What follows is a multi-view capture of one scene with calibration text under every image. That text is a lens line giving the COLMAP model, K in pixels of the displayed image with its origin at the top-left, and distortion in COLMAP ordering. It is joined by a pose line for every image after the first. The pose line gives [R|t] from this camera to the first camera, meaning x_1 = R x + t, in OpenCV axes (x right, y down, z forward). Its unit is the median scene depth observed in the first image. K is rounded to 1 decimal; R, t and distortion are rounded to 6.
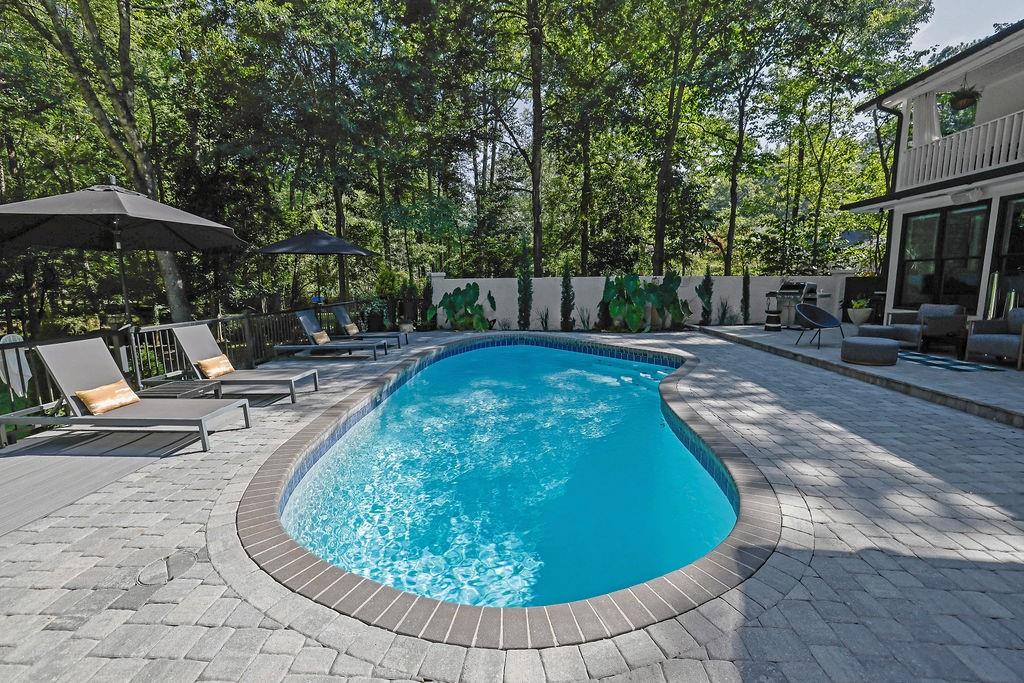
lens RADIAL K [[439.8, 0, 511.2], [0, 439.8, 333.1], [0, 0, 1]] dist [-0.018872, 0.000857]
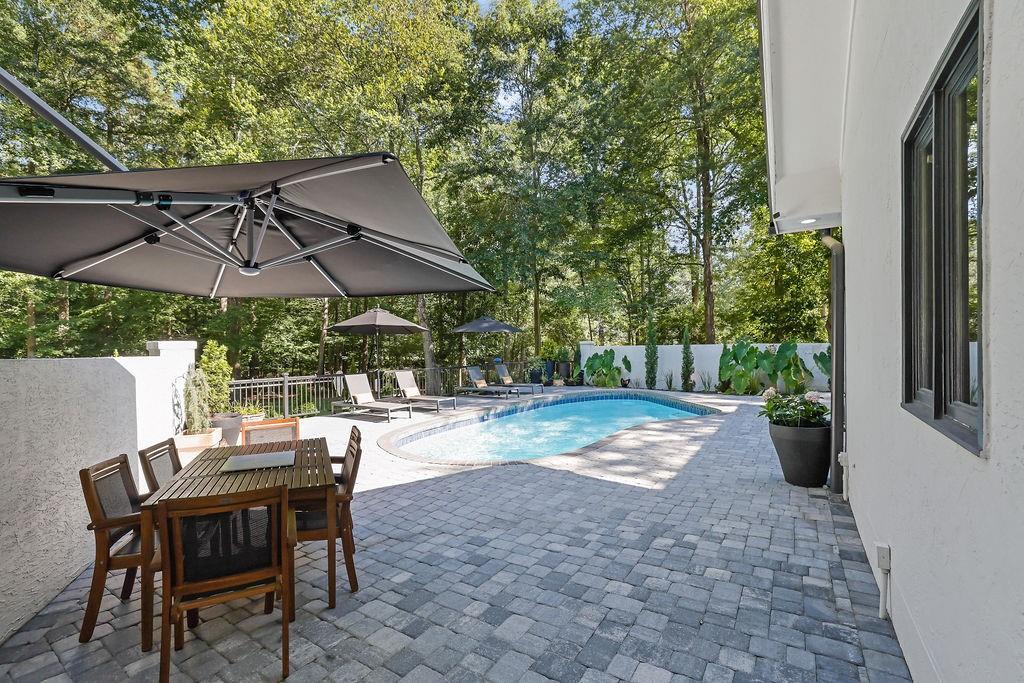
lens RADIAL K [[439.8, 0, 510.4], [0, 439.8, 343.4], [0, 0, 1]] dist [-0.018872, 0.000857]
pose [[0.859453, -0.001148, -0.511213, 0.395391], [-0.059191, 0.993048, -0.101742, 0.017611], [0.507776, 0.117702, 0.853411, -0.276385]]
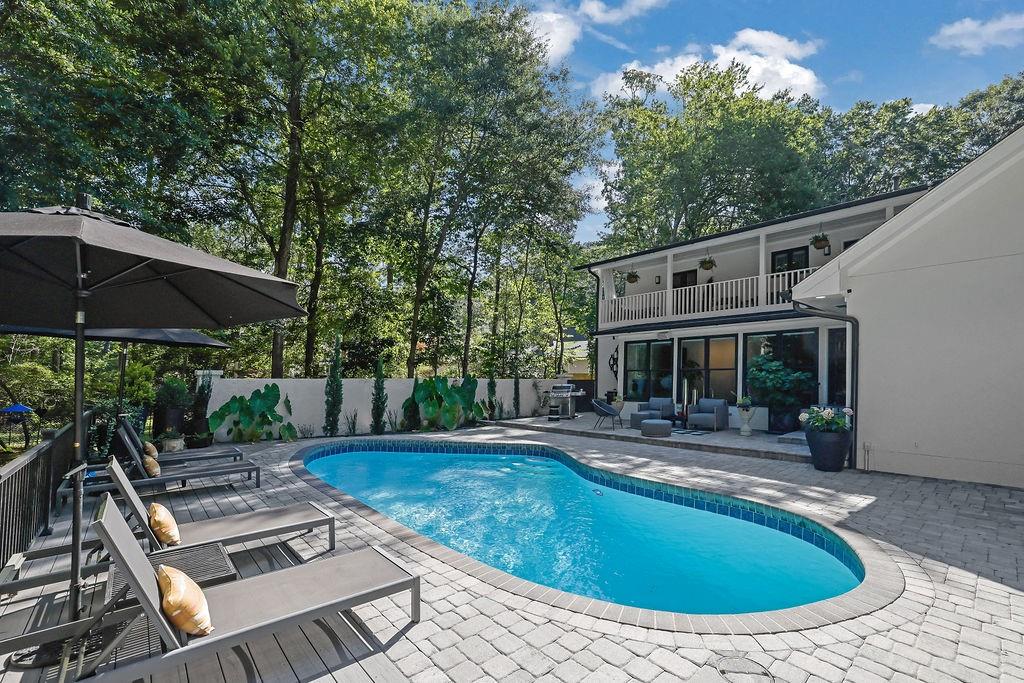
lens RADIAL K [[439.8, 0, 505.8], [0, 439.8, 376.1], [0, 0, 1]] dist [-0.018872, 0.000857]
pose [[0.727407, 0.015168, 0.686038, -0.421534], [0.073346, 0.992310, -0.099709, -0.017519], [-0.682275, 0.122847, 0.720701, 0.122824]]
